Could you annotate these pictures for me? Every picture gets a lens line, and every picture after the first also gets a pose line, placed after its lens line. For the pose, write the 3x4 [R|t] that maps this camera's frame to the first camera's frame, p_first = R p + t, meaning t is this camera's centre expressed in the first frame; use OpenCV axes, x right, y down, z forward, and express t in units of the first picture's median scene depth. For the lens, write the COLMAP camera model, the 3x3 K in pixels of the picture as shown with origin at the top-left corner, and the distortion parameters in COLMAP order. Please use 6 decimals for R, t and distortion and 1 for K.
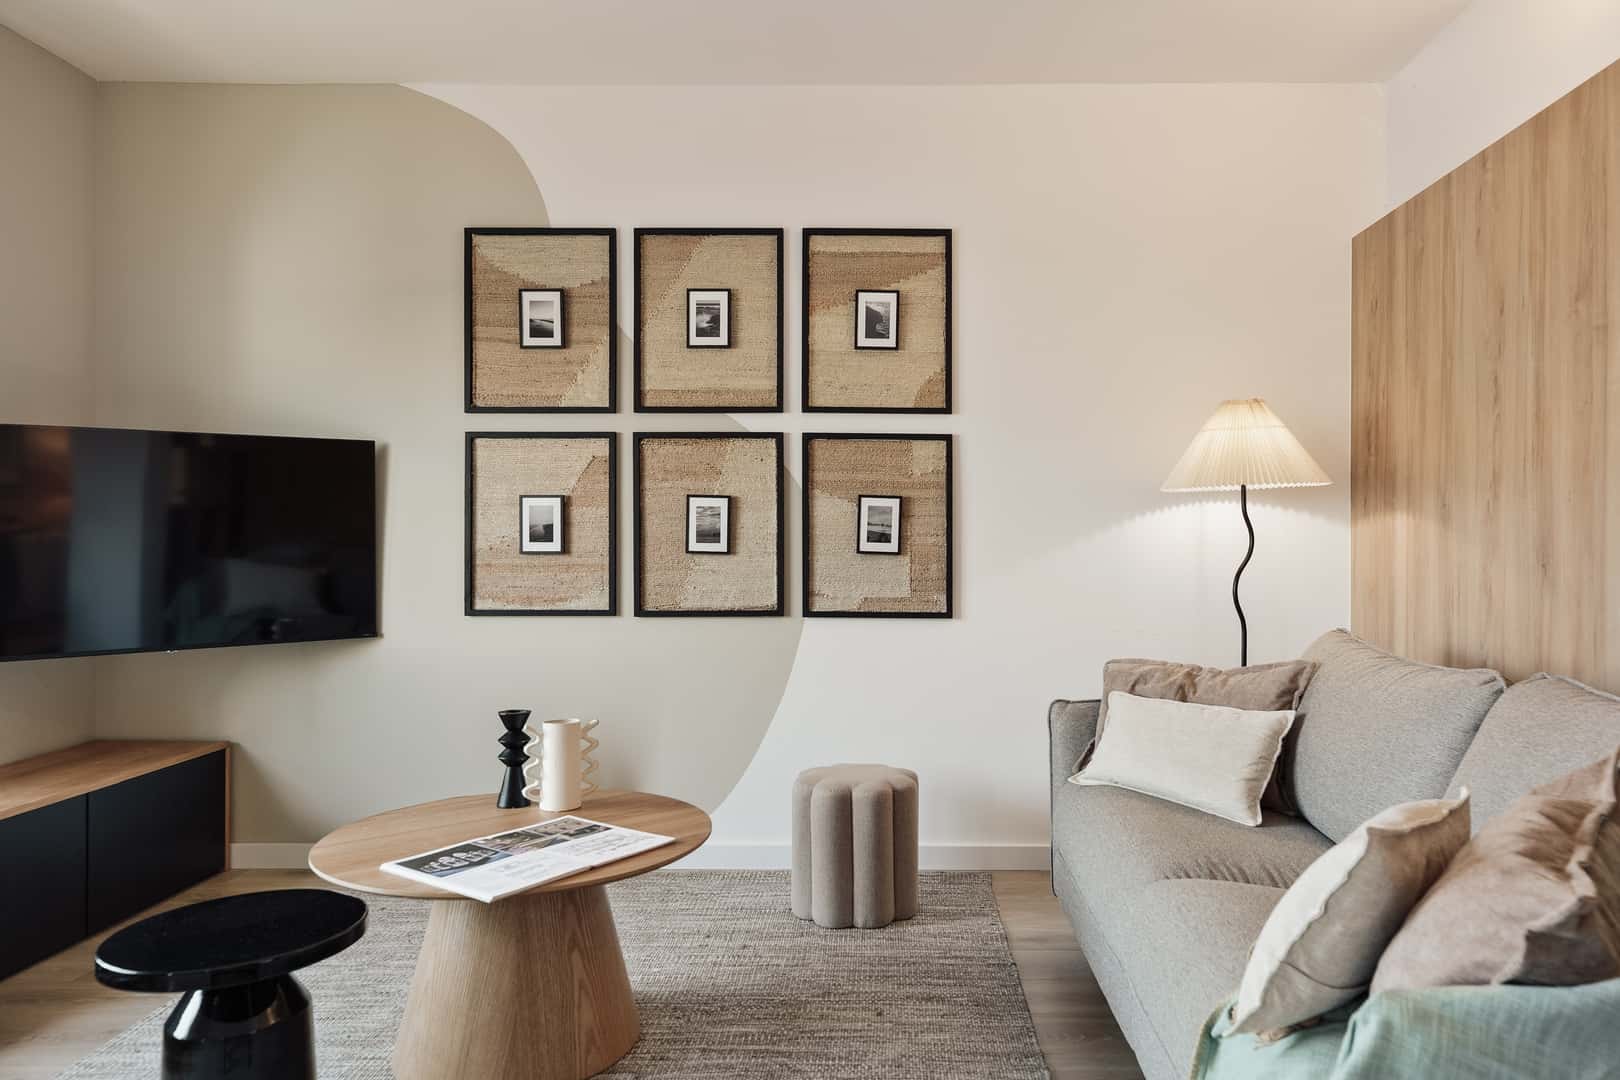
lens RADIAL K [[1109.2, 0, 907.5], [0, 1109.2, 546.2], [0, 0, 1]] dist [0.010628, 0.001818]
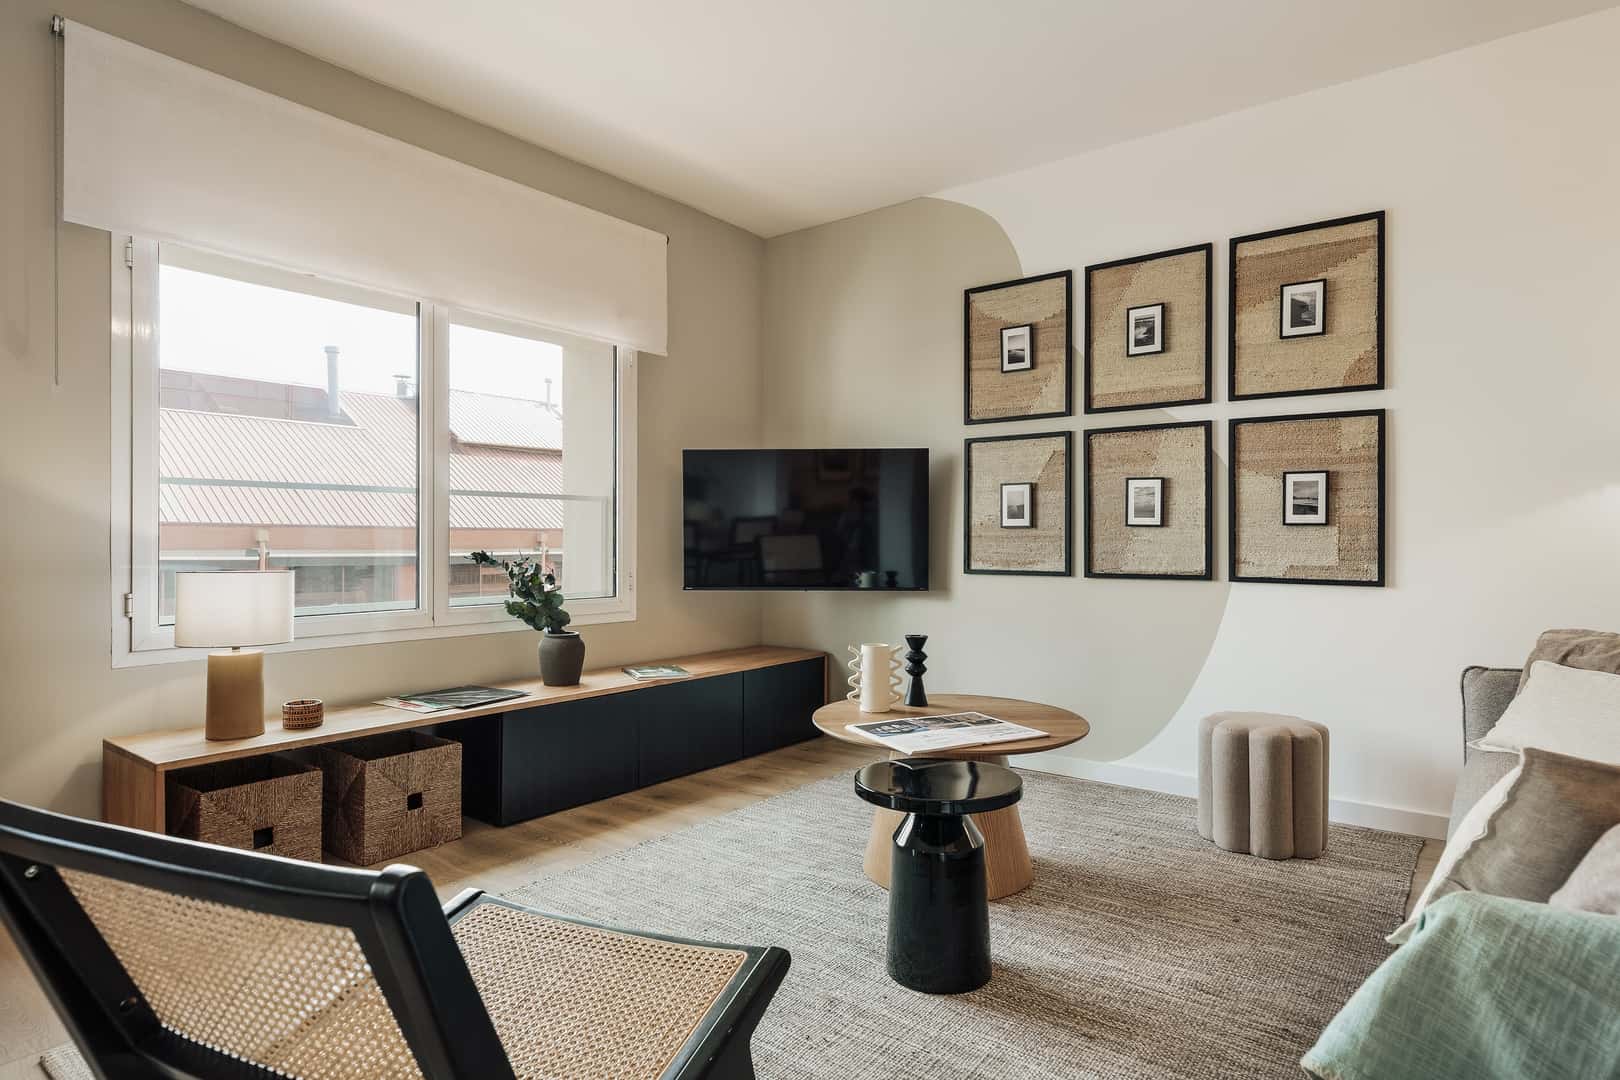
lens RADIAL K [[917.2, 0, 811.1], [0, 917.2, 547.6], [0, 0, 1]] dist [0.000781, 0.000684]
pose [[0.783738, 0.004162, -0.621077, 0.154591], [-0.004262, 0.999990, 0.001322, 0.030001], [0.621077, 0.001611, 0.783748, -0.001168]]
